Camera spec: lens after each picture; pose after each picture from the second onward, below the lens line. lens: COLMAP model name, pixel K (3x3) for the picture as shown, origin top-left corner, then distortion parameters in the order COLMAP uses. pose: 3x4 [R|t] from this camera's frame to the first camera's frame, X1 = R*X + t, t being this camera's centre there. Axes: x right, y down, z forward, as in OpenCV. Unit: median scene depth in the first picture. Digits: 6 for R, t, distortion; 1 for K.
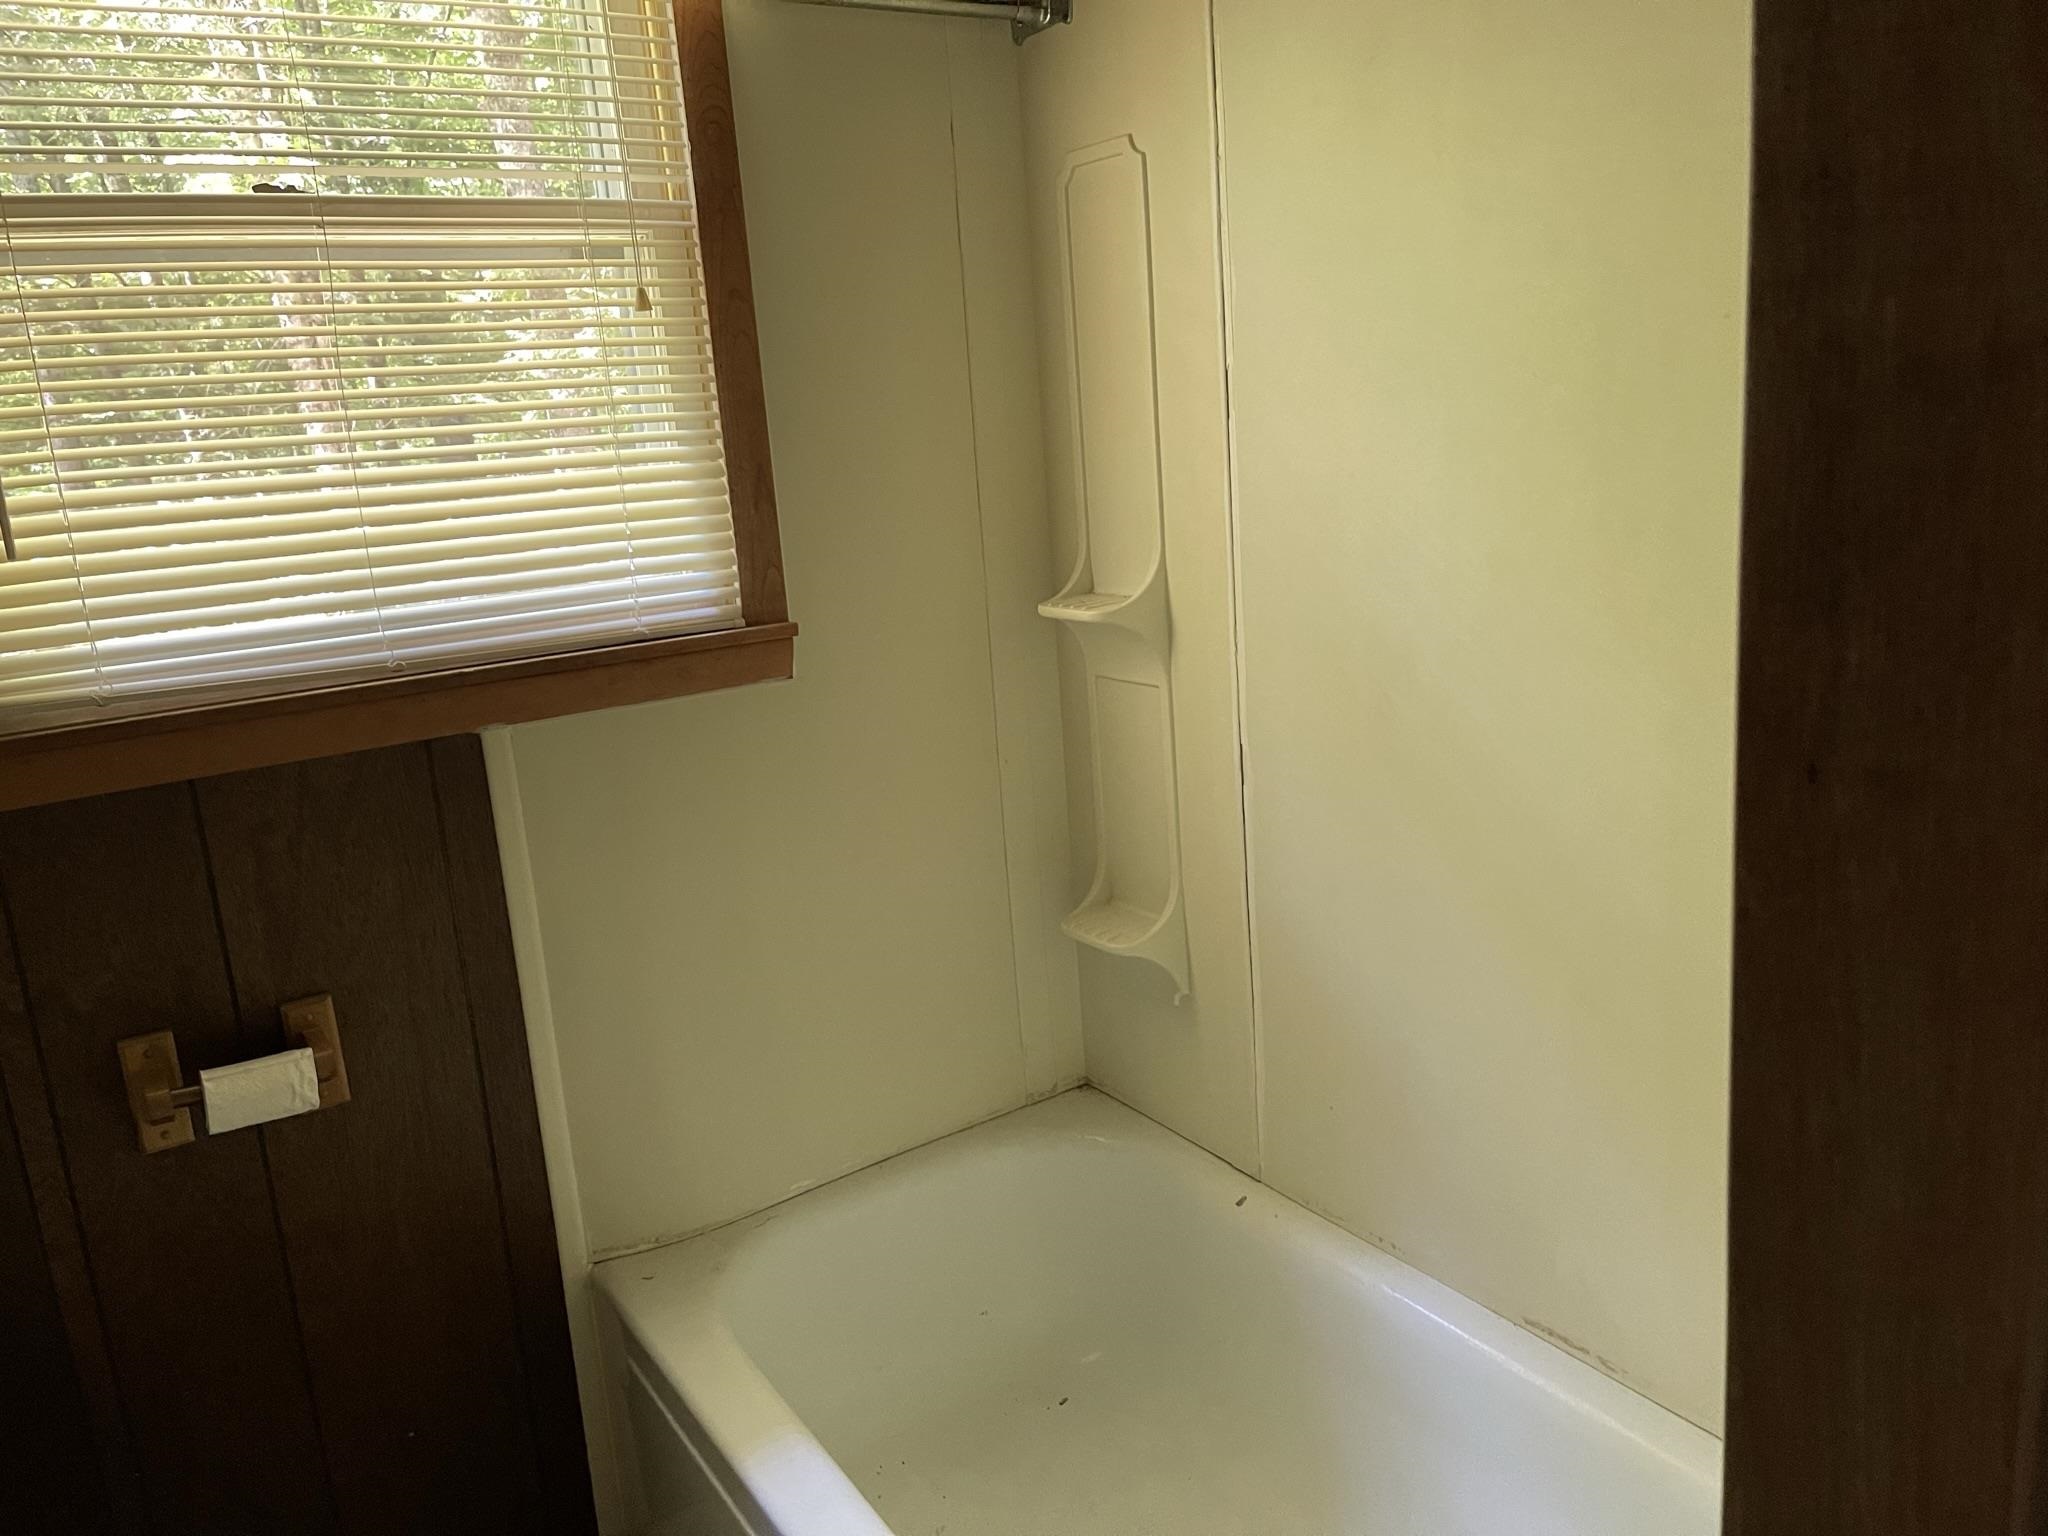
lens RADIAL K [[1565.7, 0, 1021.0], [0, 1565.7, 761.4], [0, 0, 1]] dist [0.089767, -0.117722]
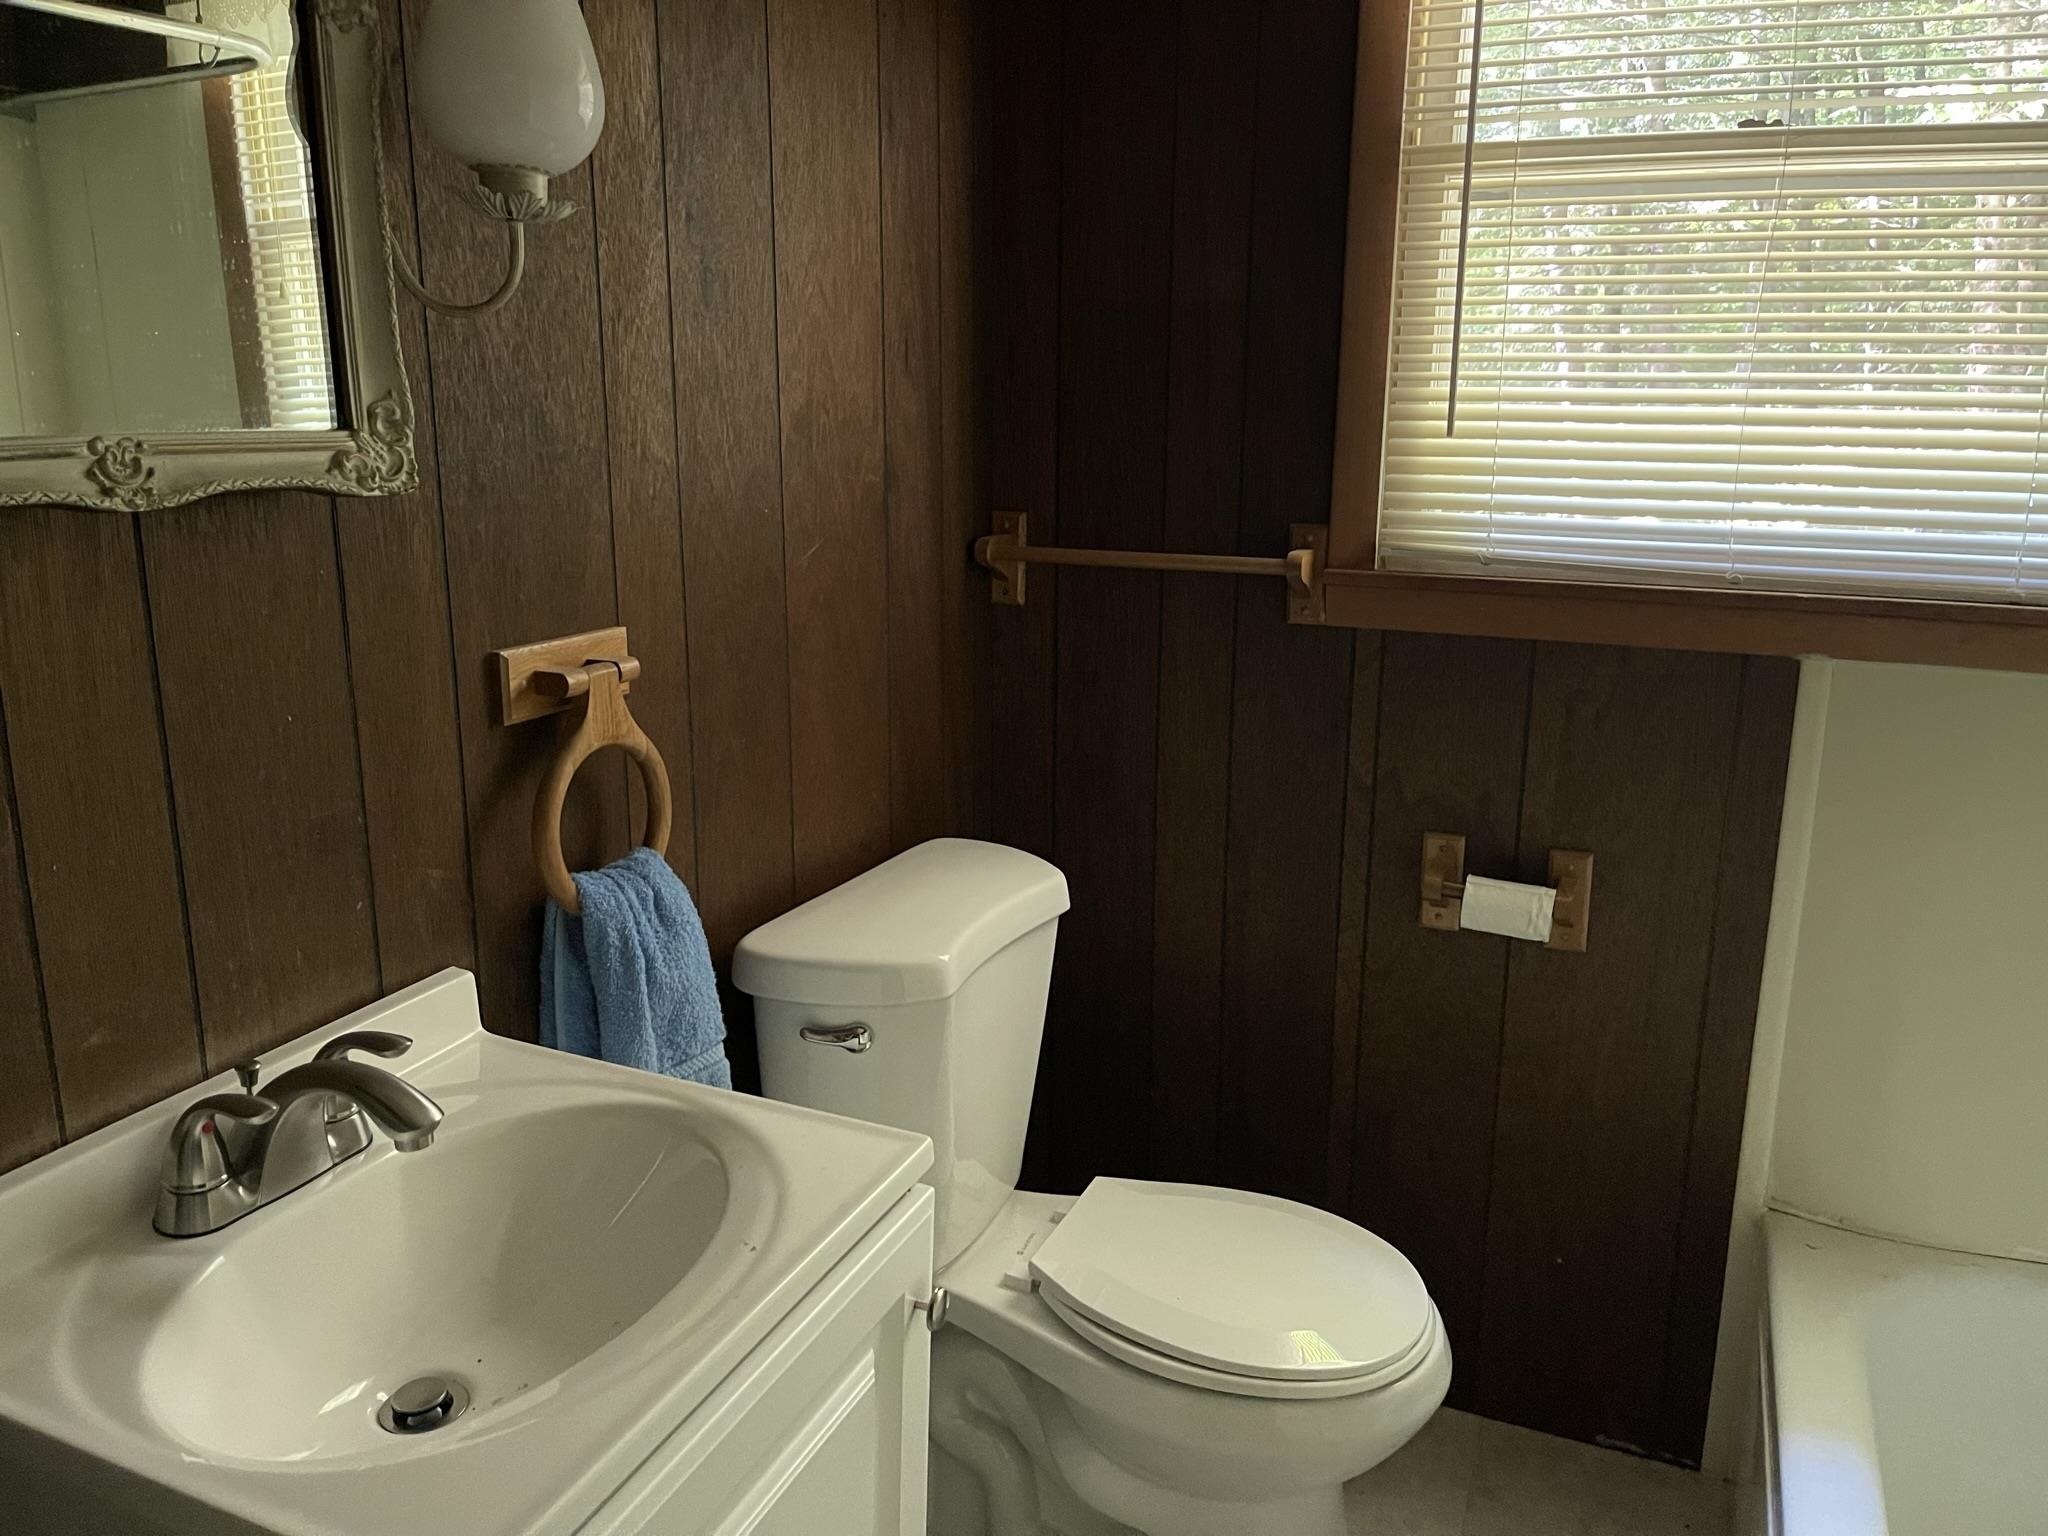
lens RADIAL K [[1565.7, 0, 1021.0], [0, 1565.7, 761.4], [0, 0, 1]] dist [0.089767, -0.117722]
pose [[0.555856, 0.270209, -0.786137, 0.204161], [-0.240729, 0.957498, 0.158896, 0.002914], [0.795659, 0.100923, 0.597278, 0.001043]]
